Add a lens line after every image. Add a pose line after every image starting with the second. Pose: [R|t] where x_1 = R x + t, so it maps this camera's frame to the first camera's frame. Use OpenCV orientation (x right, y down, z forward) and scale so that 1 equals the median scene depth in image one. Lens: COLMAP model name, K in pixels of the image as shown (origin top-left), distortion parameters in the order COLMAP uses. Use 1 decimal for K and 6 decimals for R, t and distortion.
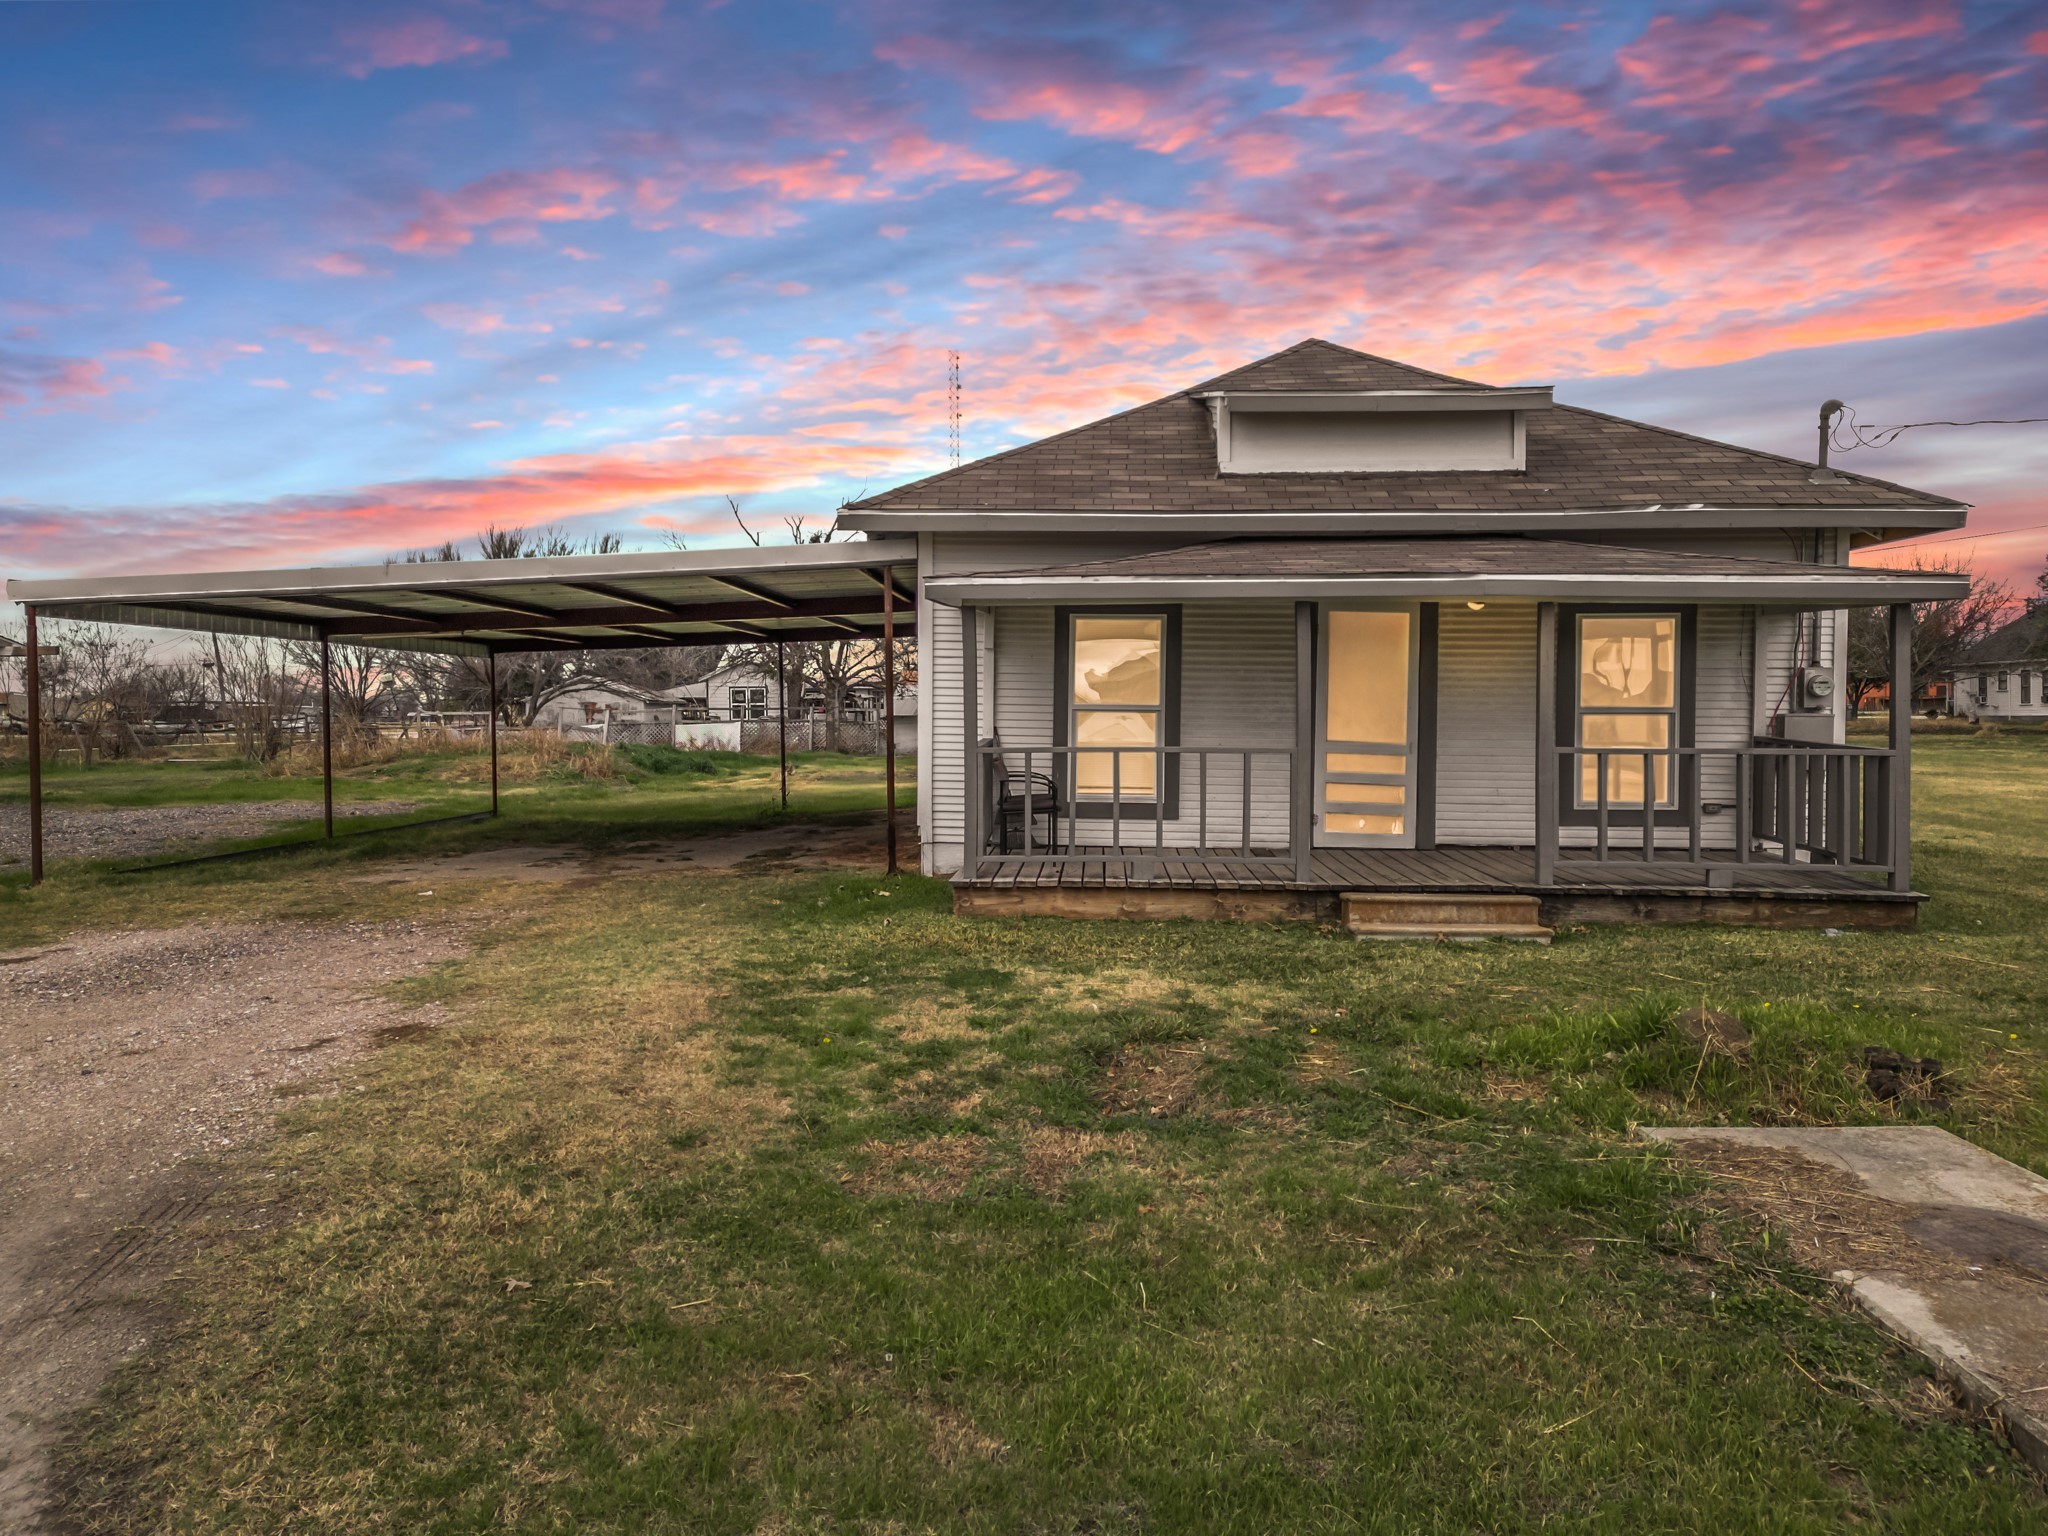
lens RADIAL K [[1395.4, 0, 1020.0], [0, 1395.4, 766.9], [0, 0, 1]] dist [0.075395, -0.063660]
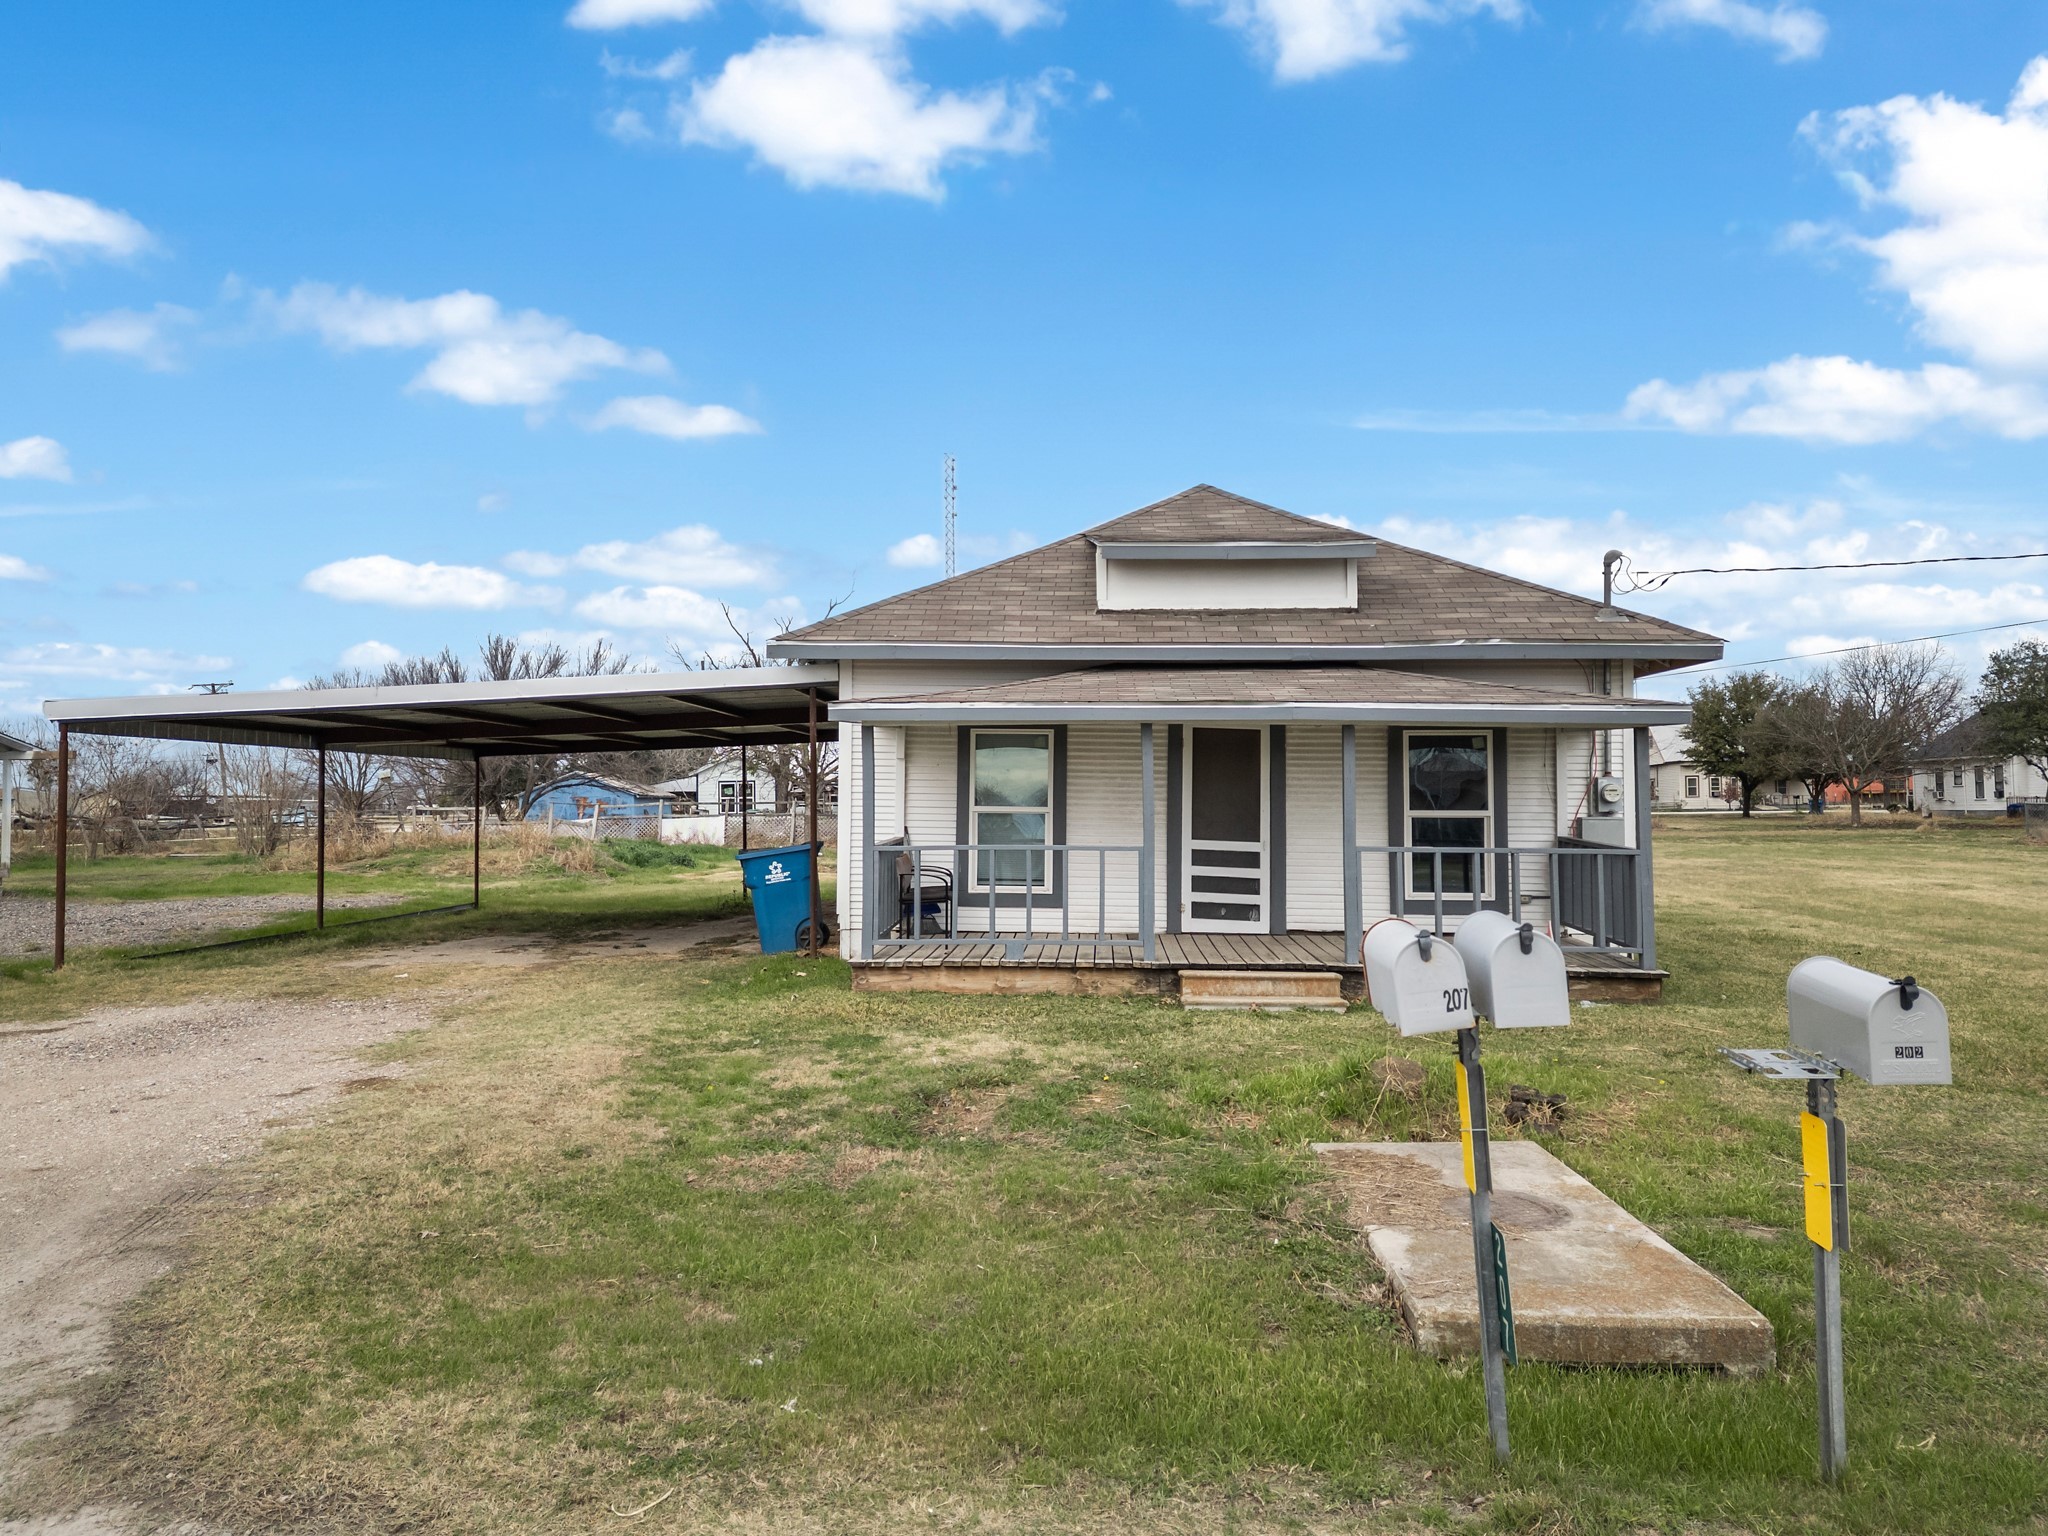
lens RADIAL K [[1395.4, 0, 1020.0], [0, 1395.4, 766.9], [0, 0, 1]] dist [0.075395, -0.063660]
pose [[1.000000, -0.000928, -0.000086, 0.093595], [0.000920, 0.997880, -0.065067, -0.004359], [0.000146, 0.065067, 0.997881, -0.177258]]
